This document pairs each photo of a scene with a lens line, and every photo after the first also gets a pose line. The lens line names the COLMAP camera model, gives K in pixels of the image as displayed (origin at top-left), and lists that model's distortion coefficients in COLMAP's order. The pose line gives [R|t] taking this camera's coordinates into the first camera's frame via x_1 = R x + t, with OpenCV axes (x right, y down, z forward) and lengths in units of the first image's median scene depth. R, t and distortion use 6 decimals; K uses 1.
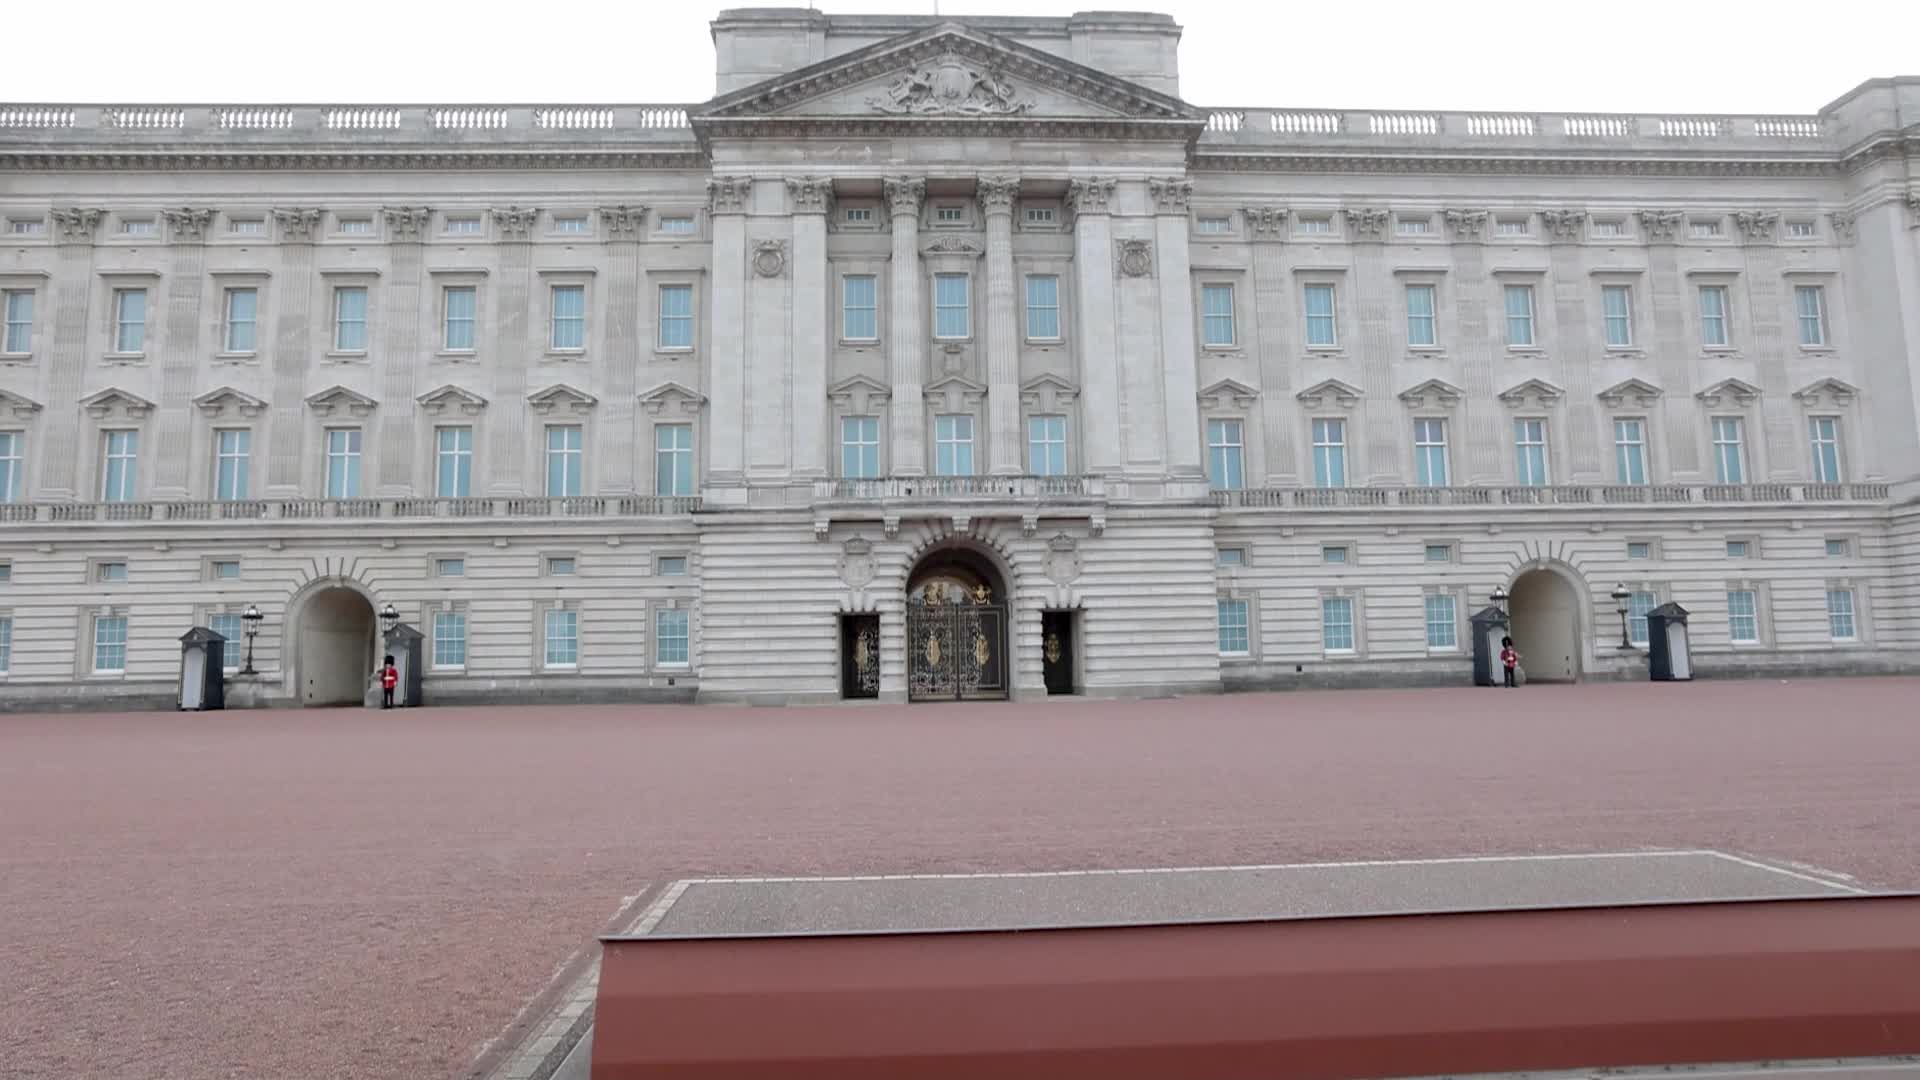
lens RADIAL K [[1025.2, 0, 945.2], [0, 1025.2, 544.9], [0, 0, 1]] dist [-0.048489, 0.028091]
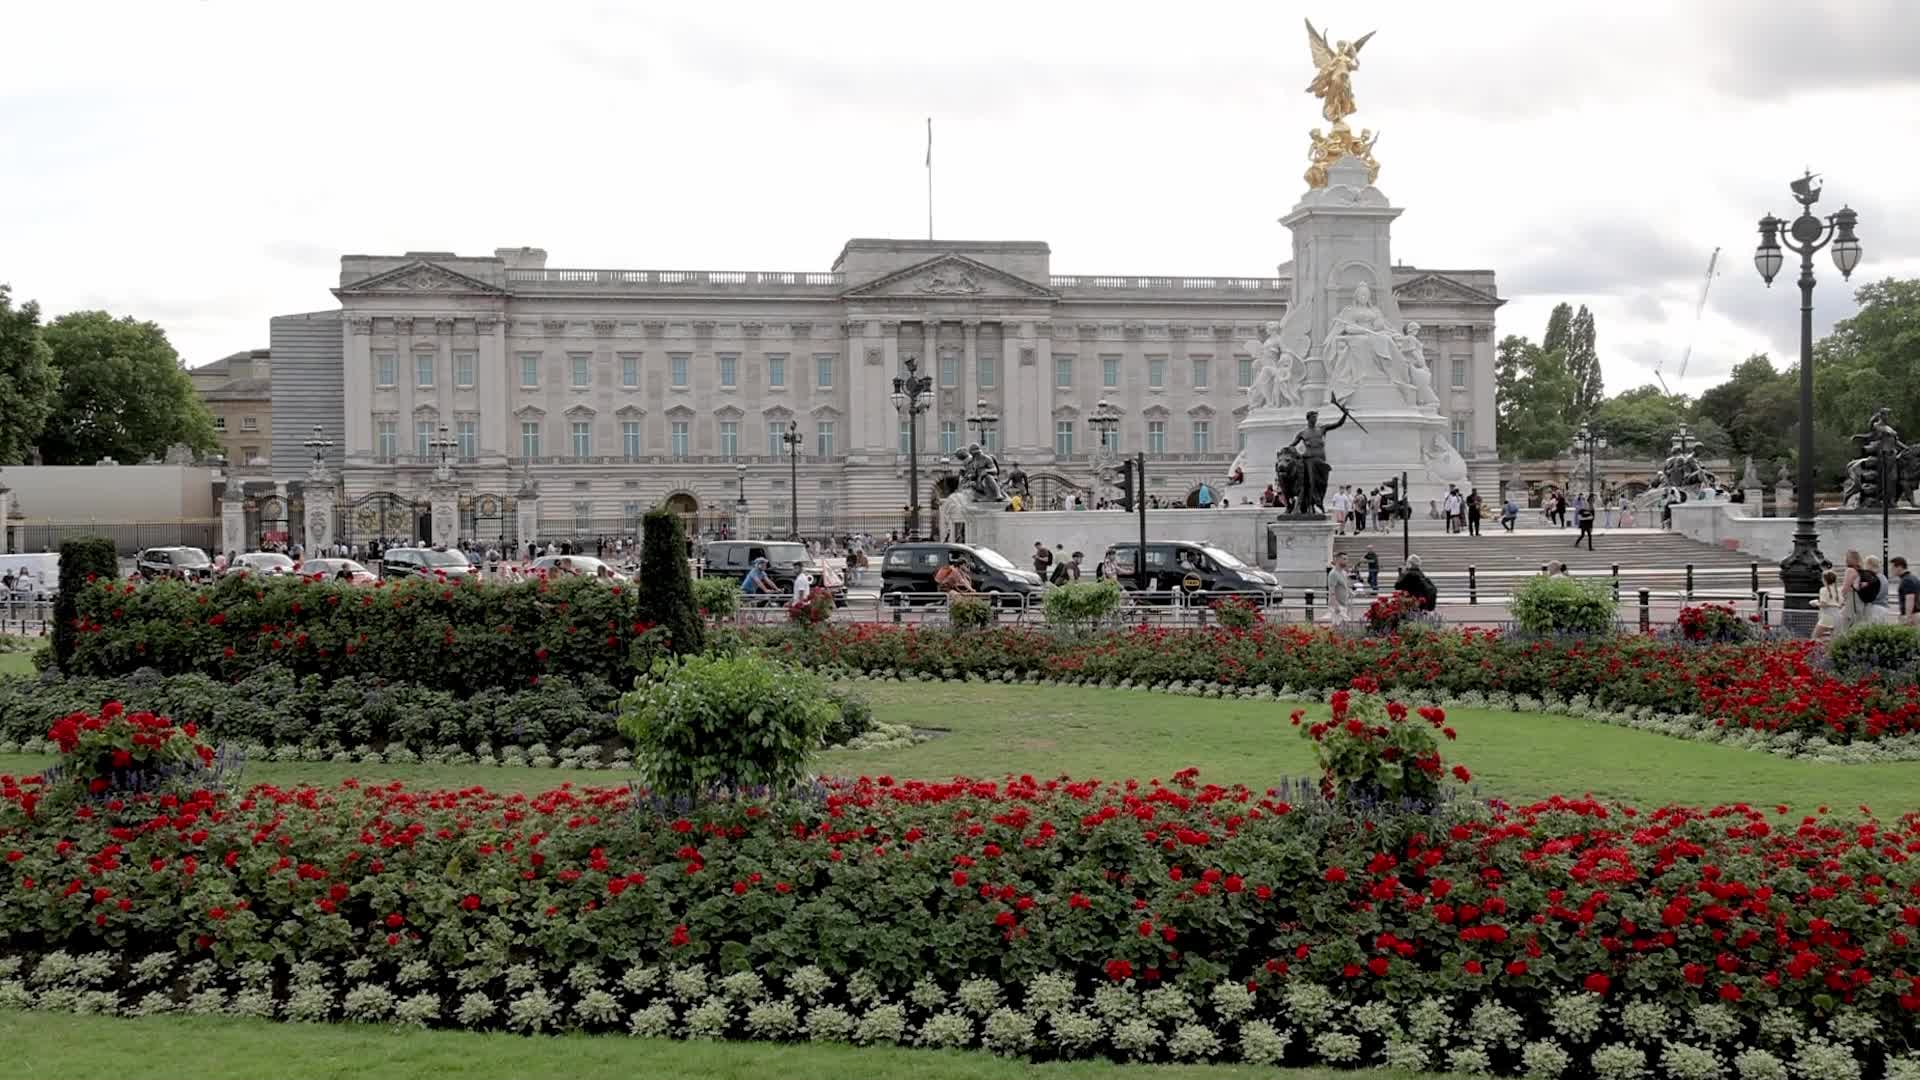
lens RADIAL K [[2156.0, 0, 1065.9], [0, 2156.0, 570.3], [0, 0, 1]] dist [0.055906, 0.000000]
pose [[0.983304, 0.003519, 0.181938, -0.614048], [-0.026119, 0.992190, 0.121973, -0.393027], [-0.180087, -0.124688, 0.975716, -3.824745]]
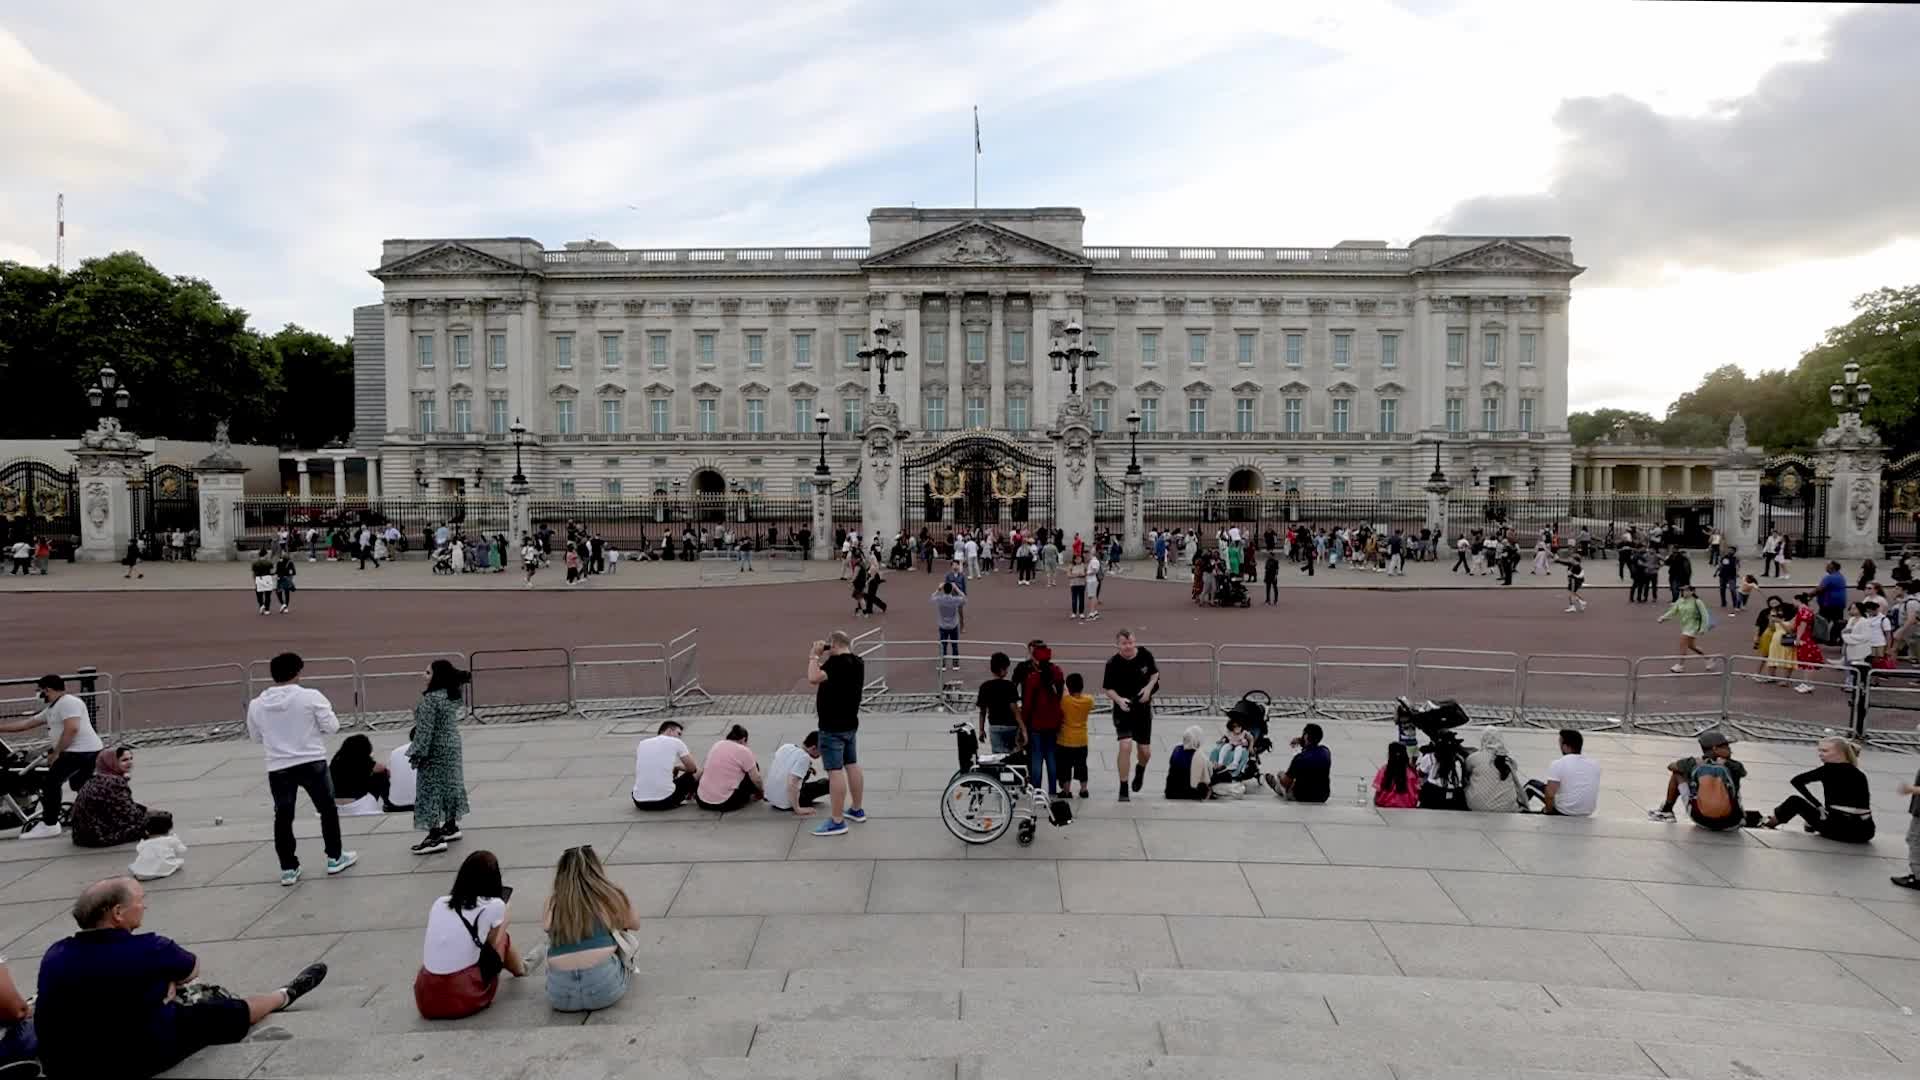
lens RADIAL K [[1025.2, 0, 975.7], [0, 1025.2, 552.6], [0, 0, 1]] dist [-0.048489, 0.028091]
pose [[0.999365, 0.018351, -0.030557, 0.081435], [-0.013068, 0.986223, 0.164906, -0.161722], [0.033162, -0.164402, 0.985836, -1.269487]]
